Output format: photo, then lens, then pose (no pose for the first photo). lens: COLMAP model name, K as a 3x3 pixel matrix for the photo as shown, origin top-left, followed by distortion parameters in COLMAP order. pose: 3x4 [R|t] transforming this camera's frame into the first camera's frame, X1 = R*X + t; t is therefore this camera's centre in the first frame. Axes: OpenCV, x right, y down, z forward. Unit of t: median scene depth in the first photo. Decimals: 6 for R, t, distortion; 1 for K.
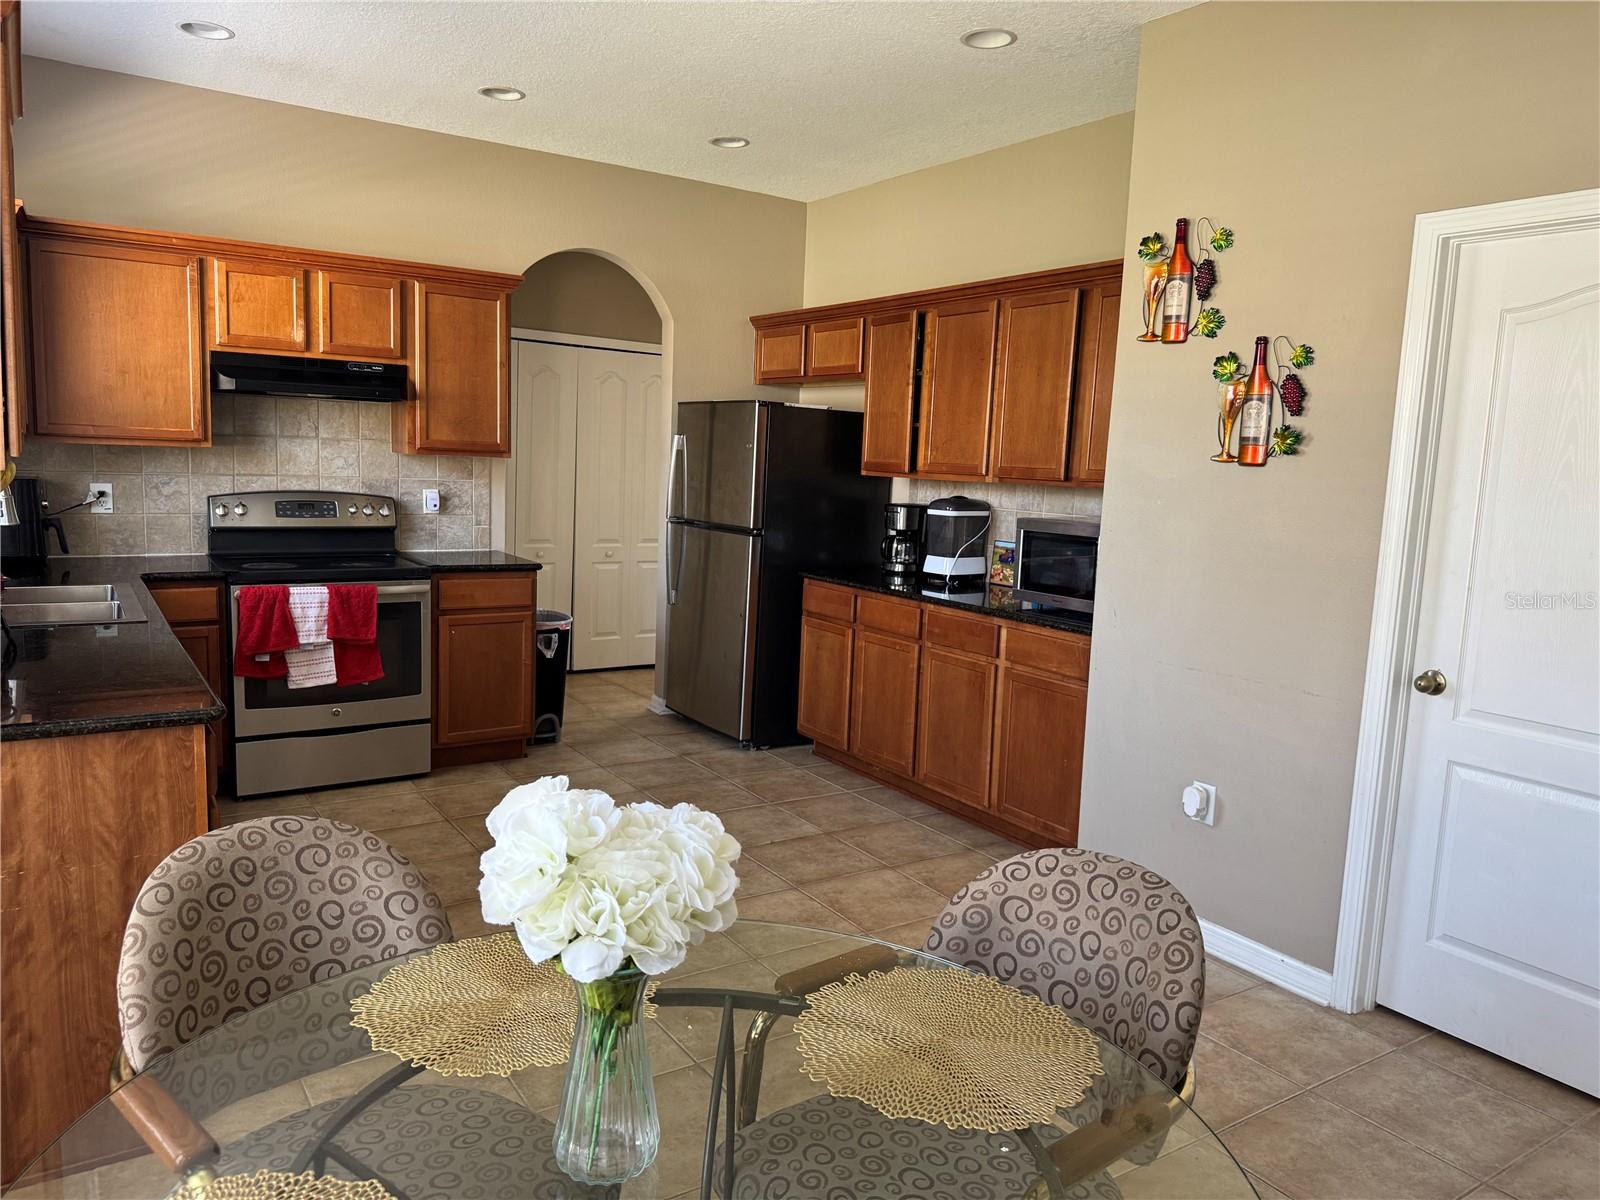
lens RADIAL K [[1132.1, 0, 800.0], [0, 1132.1, 600.0], [0, 0, 1]] dist [0.084971, -0.113214]
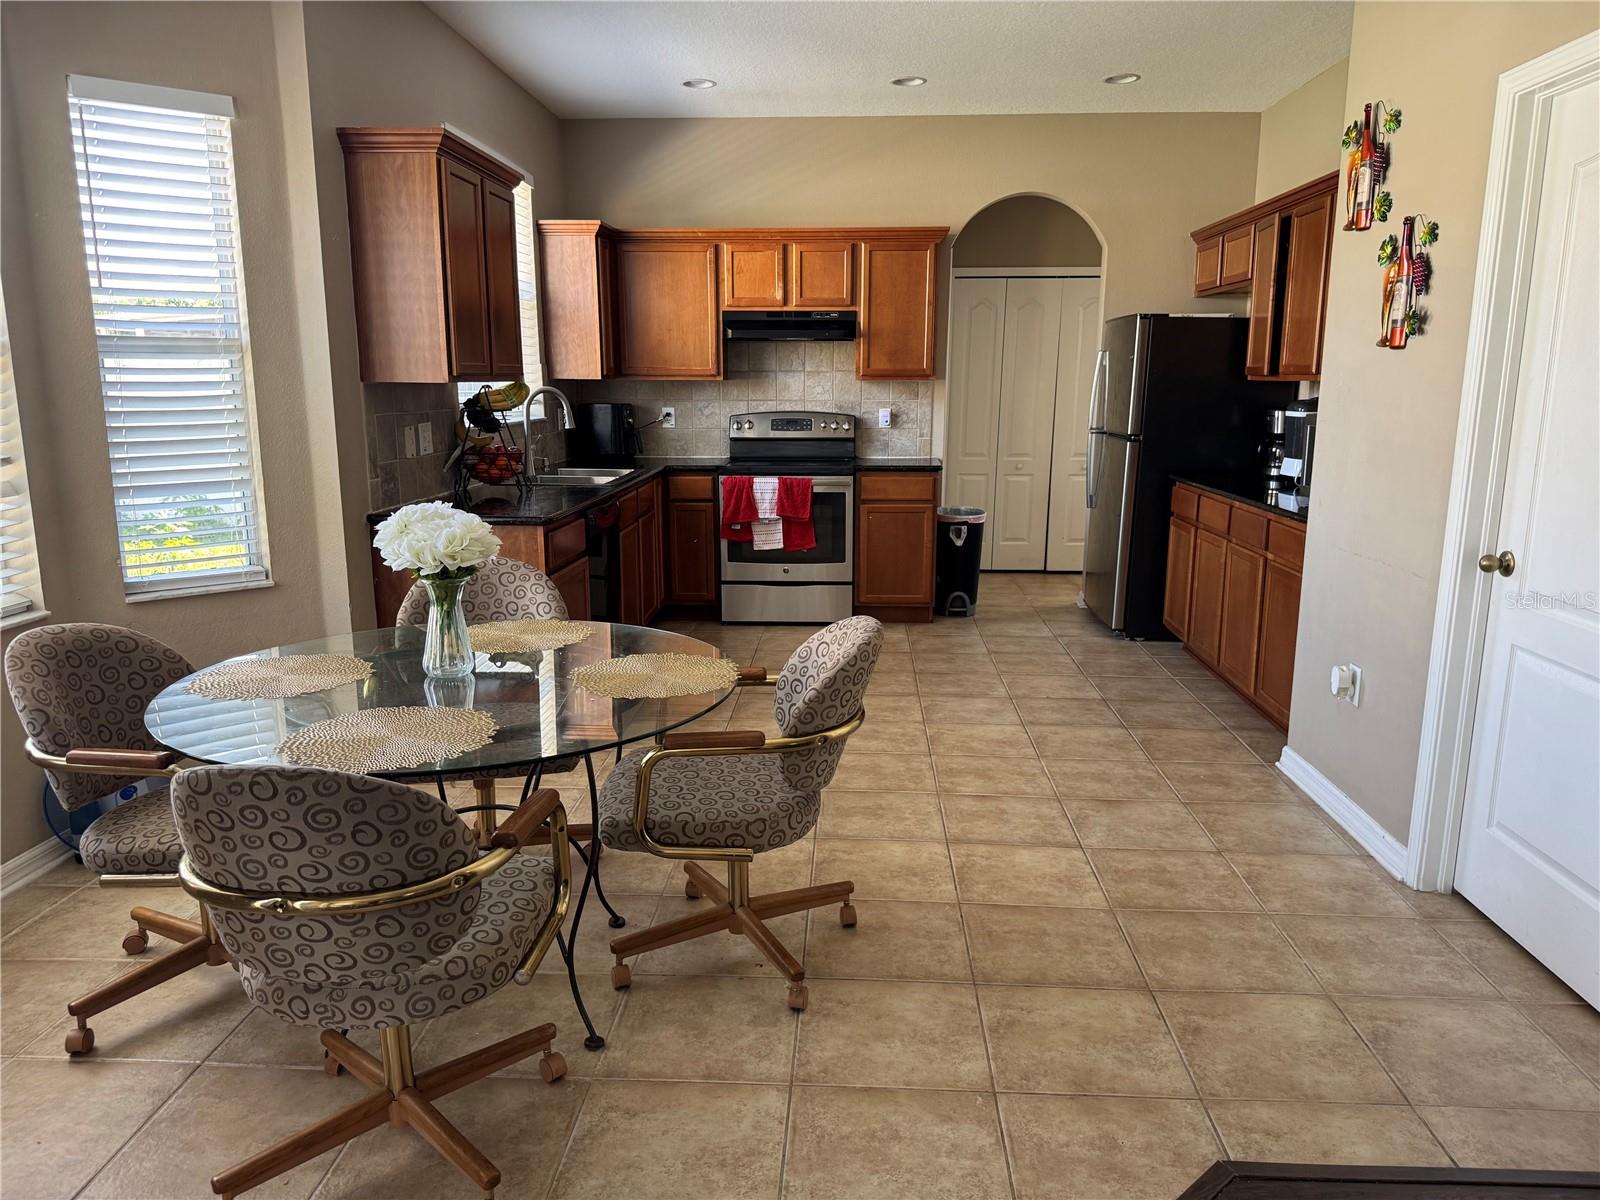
lens RADIAL K [[1144.4, 0, 800.0], [0, 1144.4, 600.0], [0, 0, 1]] dist [0.168681, -0.131053]
pose [[0.803502, 0.077095, -0.590289, 0.415395], [-0.046906, 0.996695, 0.066325, 0.039244], [0.593451, -0.025604, 0.804463, -0.104663]]
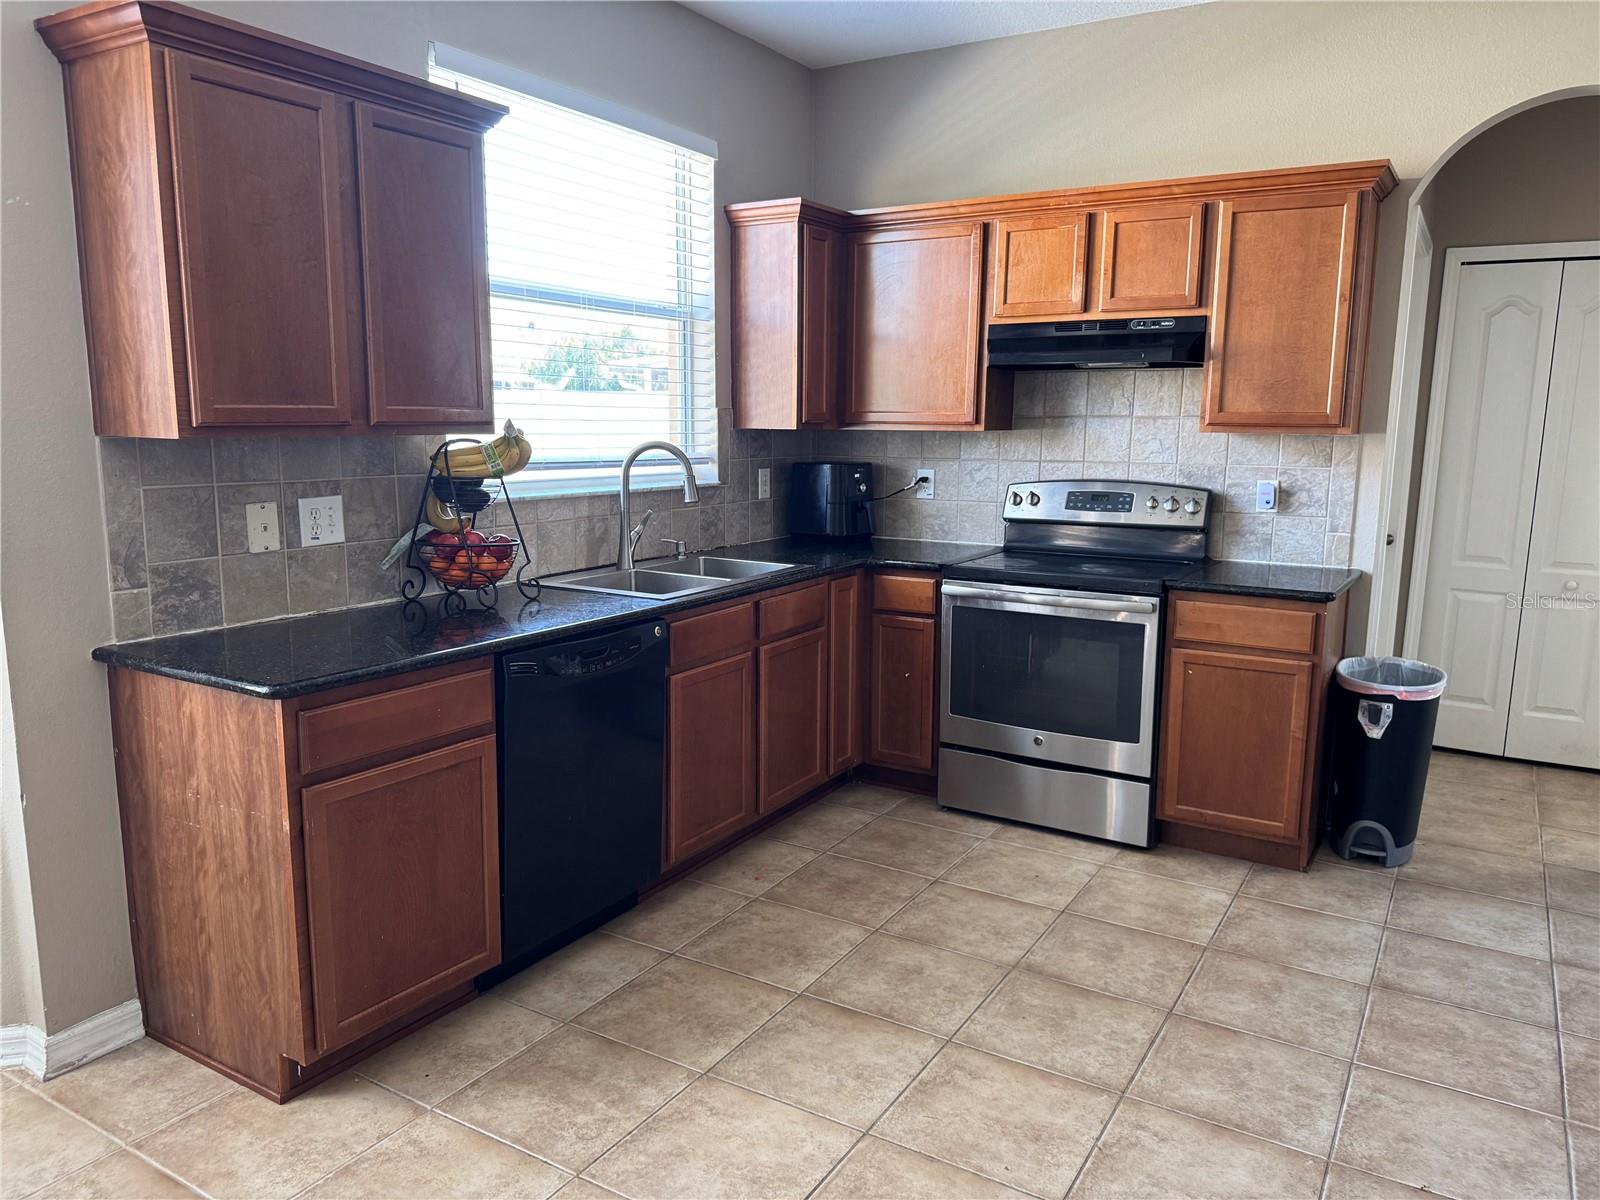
lens RADIAL K [[1132.1, 0, 800.0], [0, 1132.1, 600.0], [0, 0, 1]] dist [0.084971, -0.113214]
pose [[0.424556, 0.111098, -0.898560, 0.251368], [-0.108360, 0.991545, 0.071397, -0.043995], [0.898894, 0.067056, 0.433005, 0.452528]]
